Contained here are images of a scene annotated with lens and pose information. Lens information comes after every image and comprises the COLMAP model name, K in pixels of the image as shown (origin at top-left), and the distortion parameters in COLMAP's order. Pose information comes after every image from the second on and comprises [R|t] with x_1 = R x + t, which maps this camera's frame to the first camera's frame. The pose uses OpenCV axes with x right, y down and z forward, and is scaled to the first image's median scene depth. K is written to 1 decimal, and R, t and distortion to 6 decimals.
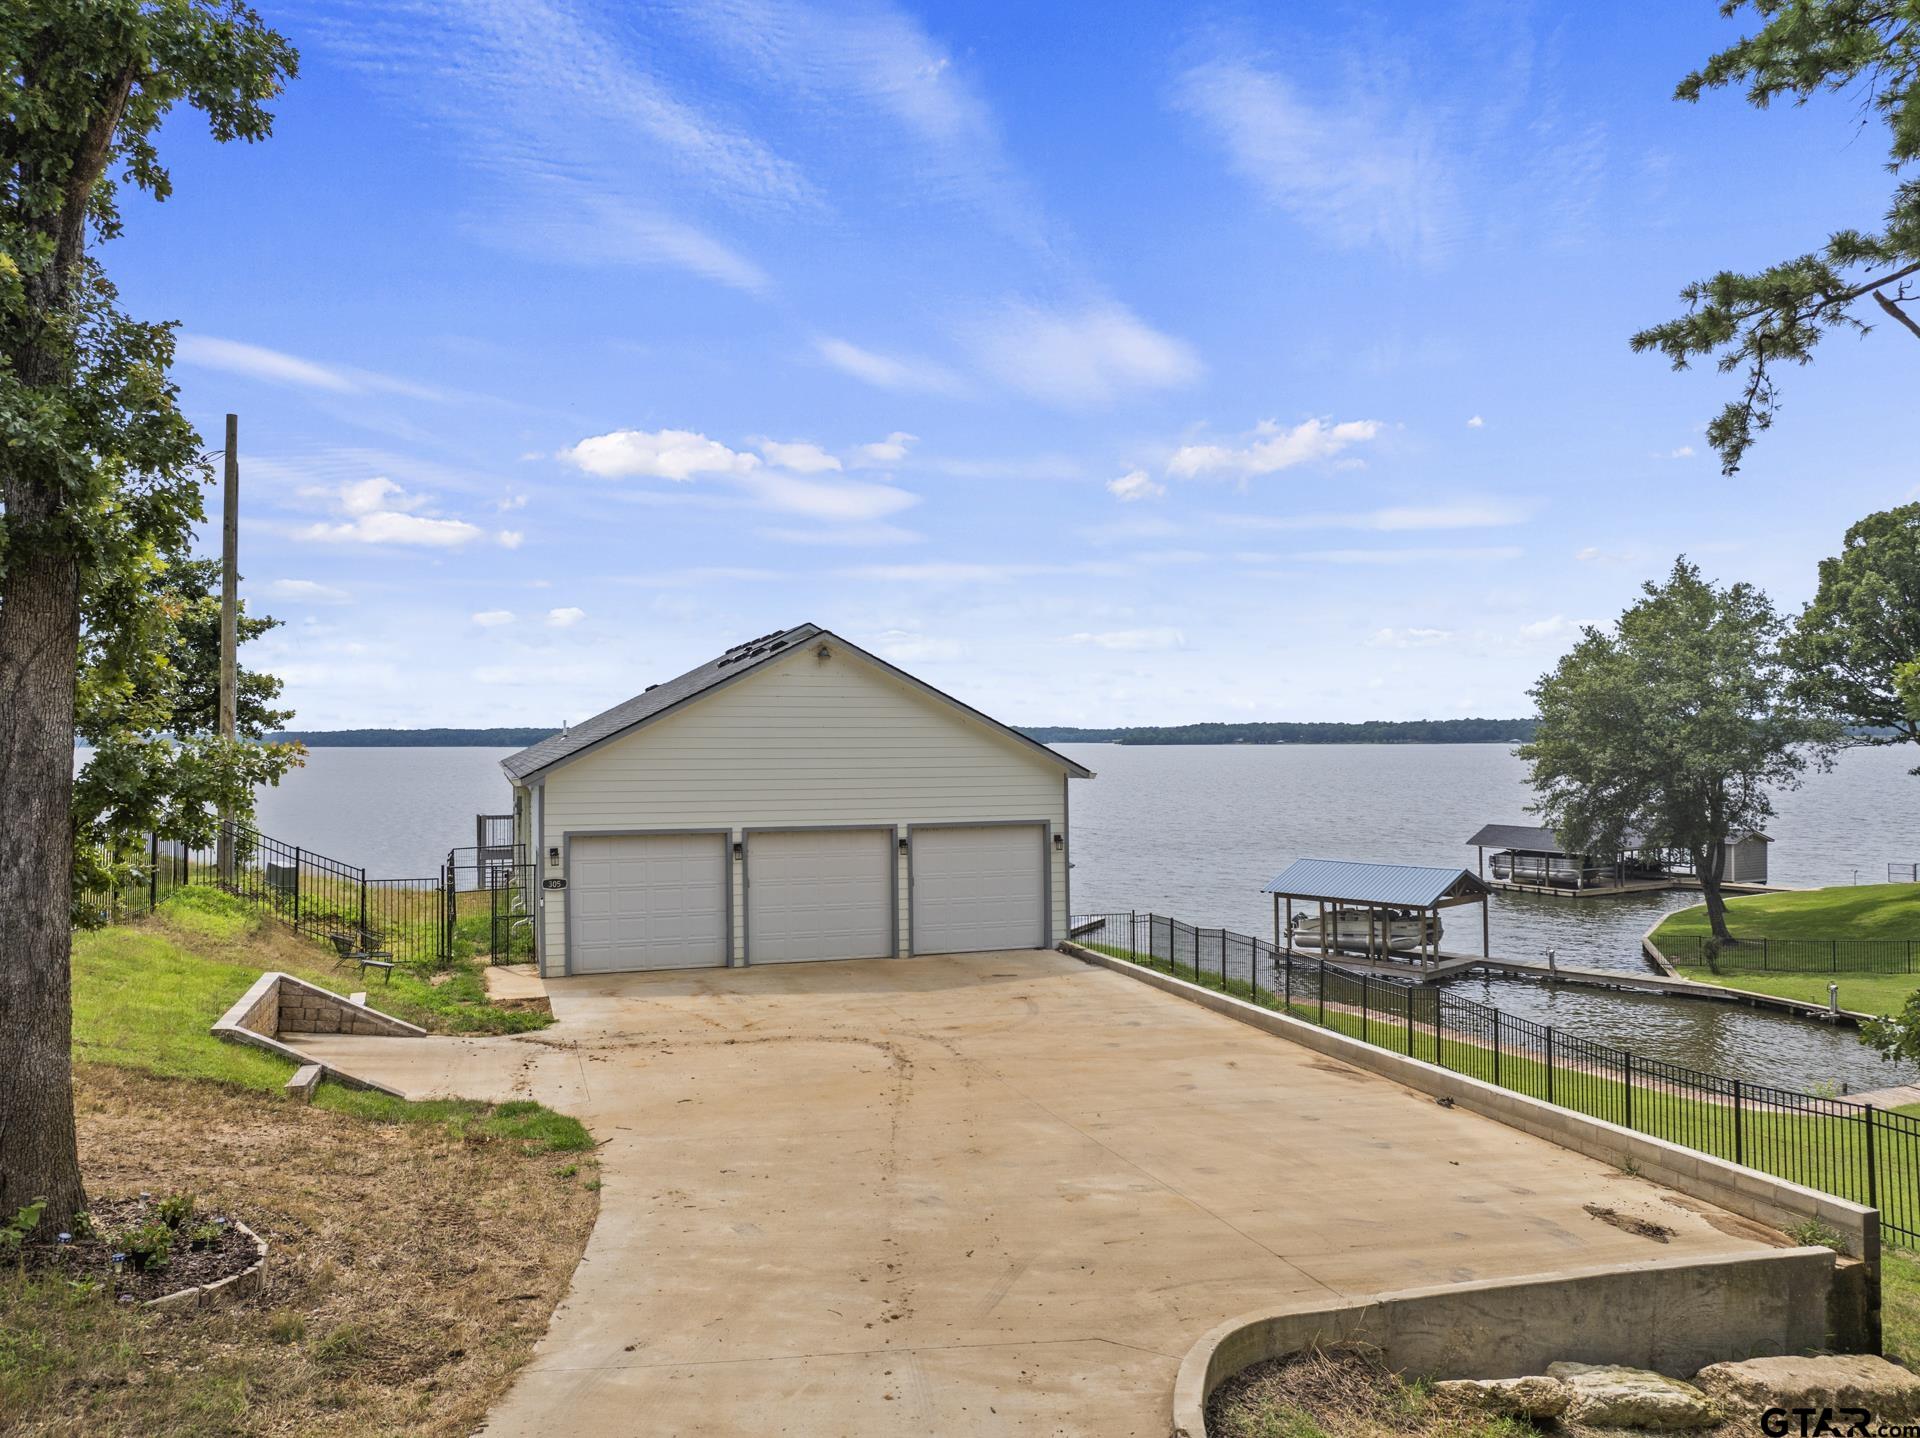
lens RADIAL K [[1351.4, 0, 971.0], [0, 1351.4, 711.1], [0, 0, 1]] dist [-0.037007, 0.003998]
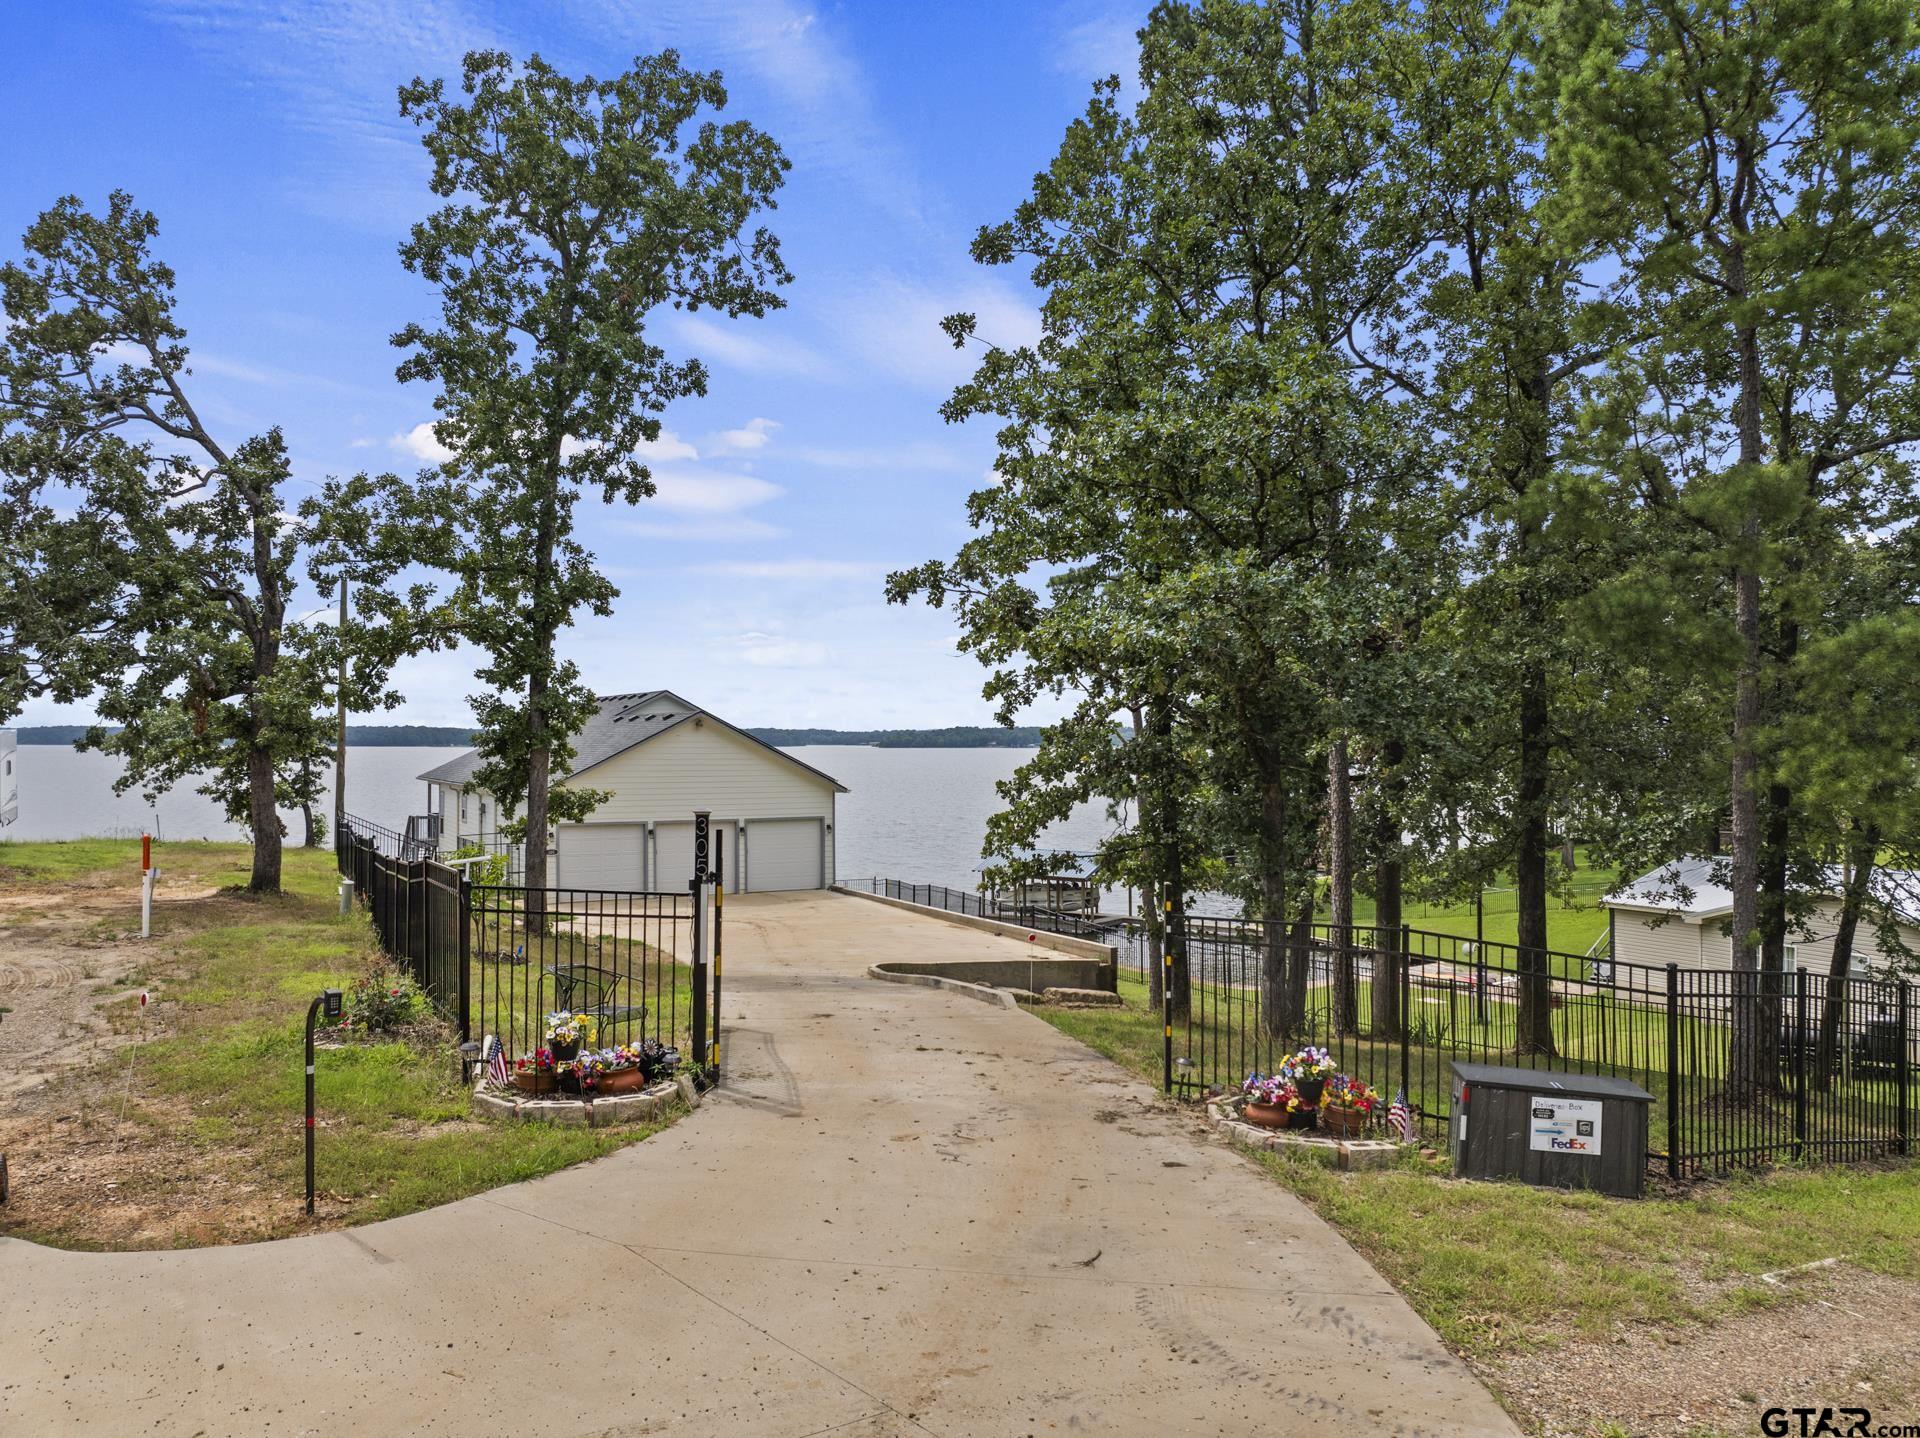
lens RADIAL K [[1351.4, 0, 971.0], [0, 1351.4, 711.1], [0, 0, 1]] dist [-0.037007, 0.003998]
pose [[0.984029, 0.009609, 0.177748, -0.068117], [-0.009362, 0.999954, -0.002231, -0.054984], [-0.177761, 0.000531, 0.984074, -0.771439]]
